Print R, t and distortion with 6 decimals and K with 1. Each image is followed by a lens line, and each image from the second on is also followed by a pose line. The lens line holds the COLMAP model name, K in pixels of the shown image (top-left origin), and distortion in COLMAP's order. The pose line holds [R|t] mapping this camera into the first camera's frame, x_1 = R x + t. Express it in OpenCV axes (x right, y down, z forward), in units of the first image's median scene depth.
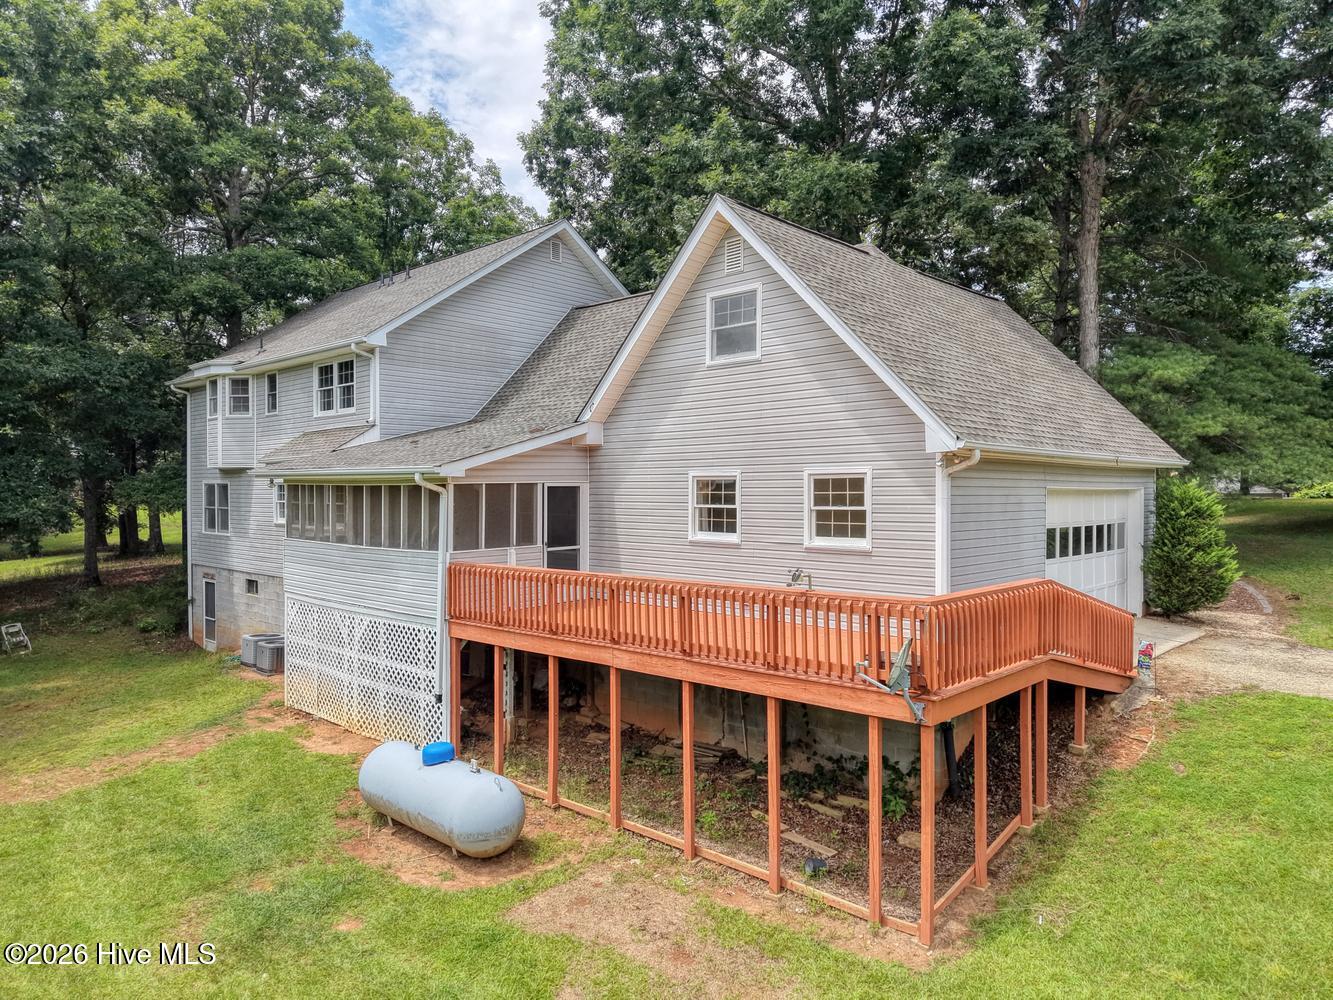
lens RADIAL K [[896.5, 0, 666.5], [0, 896.5, 500.0], [0, 0, 1]] dist [0.057850, -0.000599]
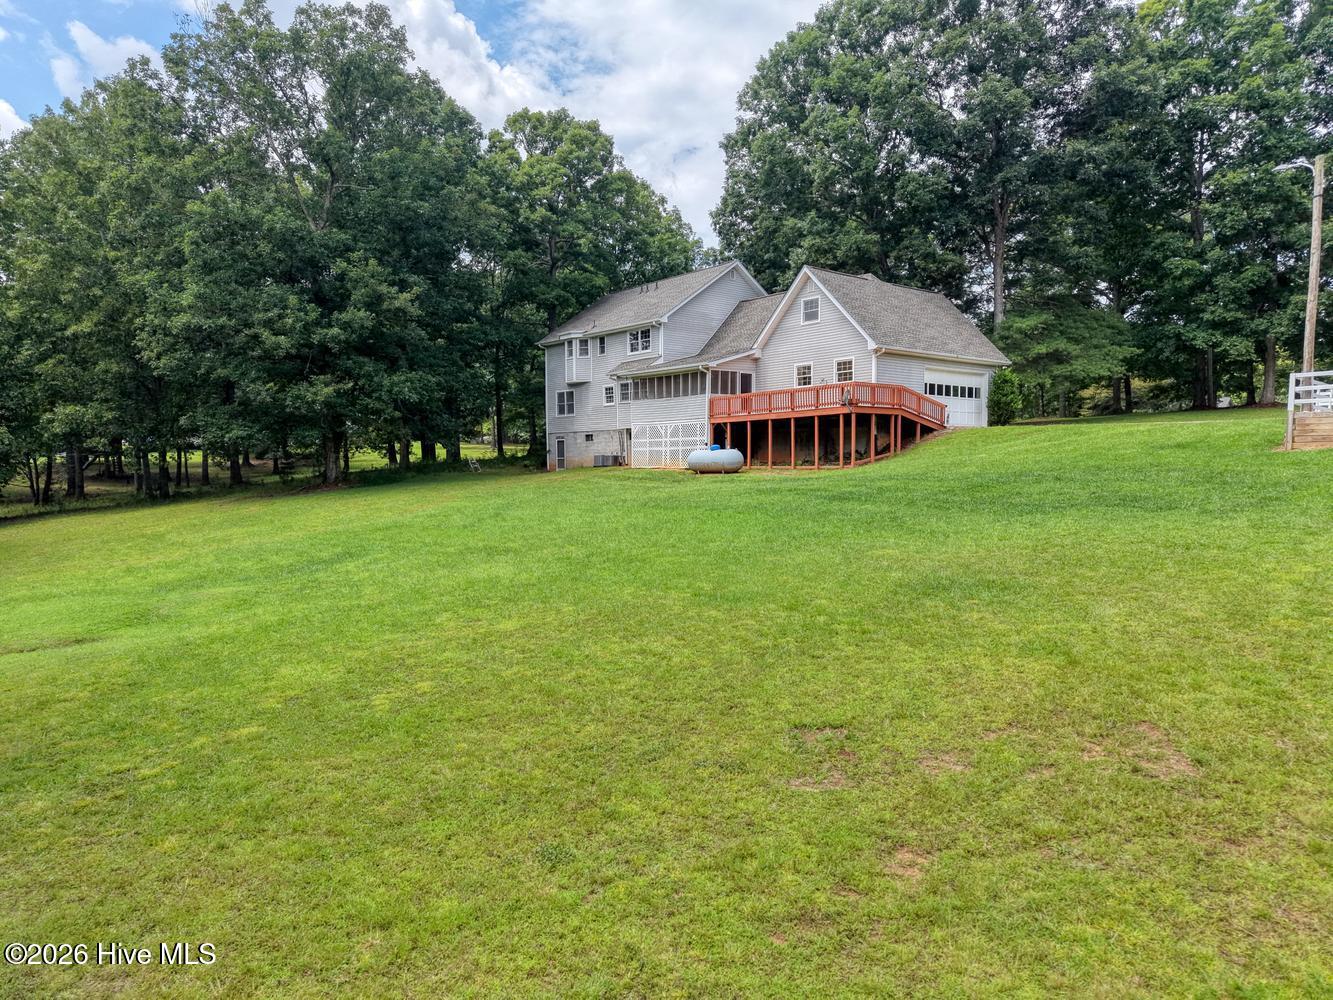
lens RADIAL K [[917.5, 0, 666.5], [0, 917.5, 500.0], [0, 0, 1]] dist [0.120965, -0.000406]
pose [[0.992748, 0.000338, -0.120213, -0.022873], [0.002568, 0.999708, 0.024017, 0.292641], [0.120186, -0.024152, 0.992458, -1.733734]]
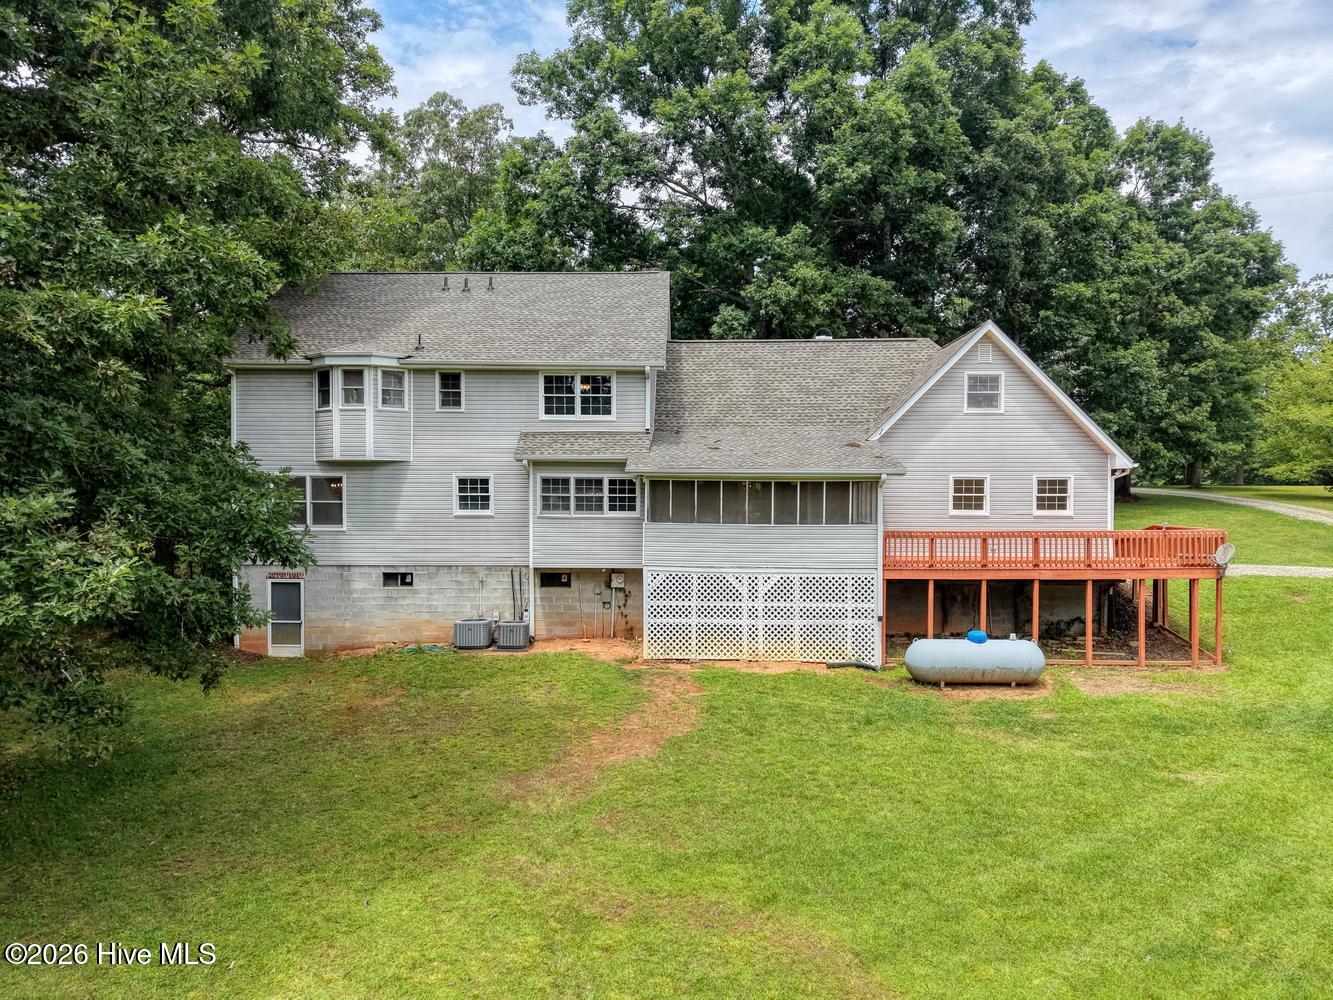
lens RADIAL K [[896.5, 0, 666.5], [0, 896.5, 500.0], [0, 0, 1]] dist [0.057850, -0.000599]
pose [[0.737368, 0.000289, 0.675491, -1.396639], [0.004132, 0.999979, -0.004938, 0.020913], [-0.675479, 0.006432, 0.737351, 0.099048]]
